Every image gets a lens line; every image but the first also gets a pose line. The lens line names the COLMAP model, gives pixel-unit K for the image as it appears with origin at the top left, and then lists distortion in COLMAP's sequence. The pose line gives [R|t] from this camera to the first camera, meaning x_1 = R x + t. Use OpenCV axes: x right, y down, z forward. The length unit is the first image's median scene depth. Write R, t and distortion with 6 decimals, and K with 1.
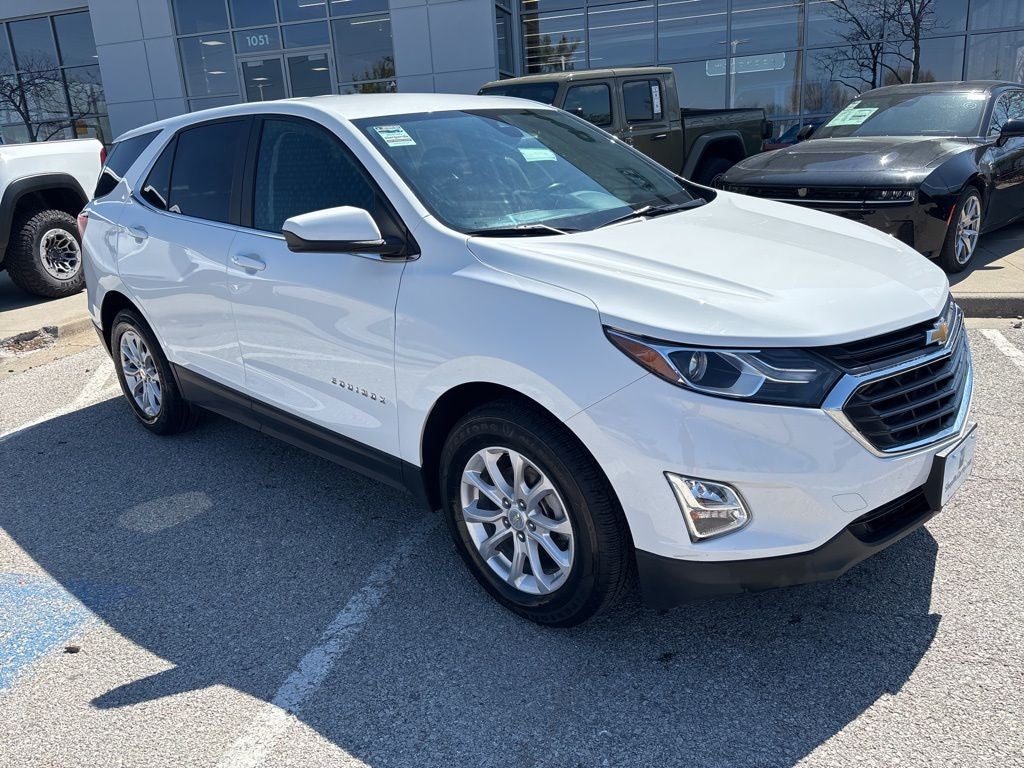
lens RADIAL K [[776.9, 0, 510.7], [0, 776.9, 385.2], [0, 0, 1]] dist [0.049354, -0.062079]
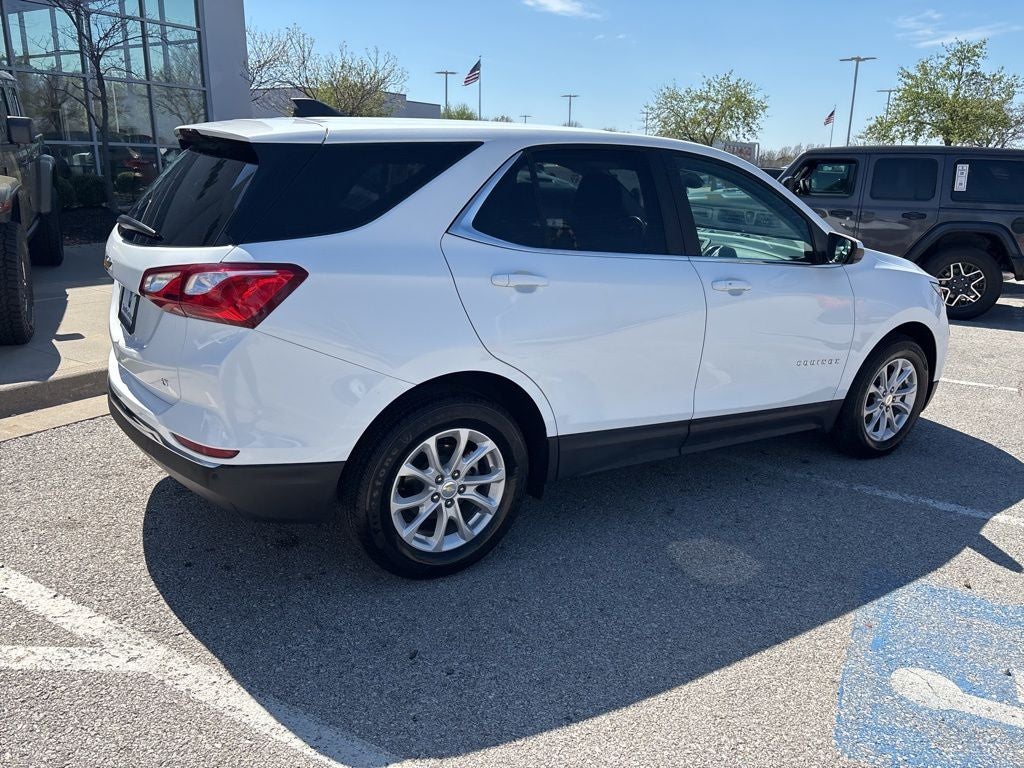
lens RADIAL K [[776.9, 0, 509.3], [0, 776.9, 374.3], [0, 0, 1]] dist [0.049354, -0.062079]
pose [[0.234750, -0.187505, 0.953800, -1.753179], [0.239531, 0.962121, 0.130187, -0.302883], [-0.942081, 0.197903, 0.270771, 1.211902]]
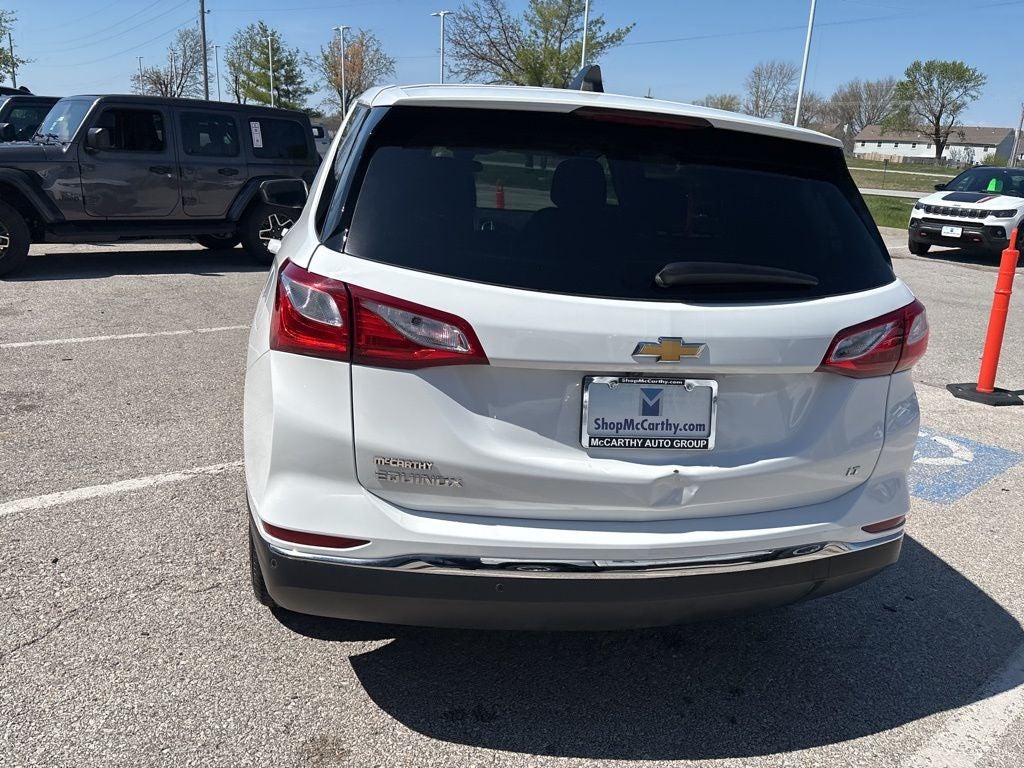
lens RADIAL K [[776.9, 0, 508.4], [0, 776.9, 385.0], [0, 0, 1]] dist [0.049354, -0.062079]
pose [[-0.825602, -0.152700, 0.543197, -1.049086], [0.151407, 0.867427, 0.473968, -0.739349], [-0.543559, 0.473553, -0.693030, 2.530861]]
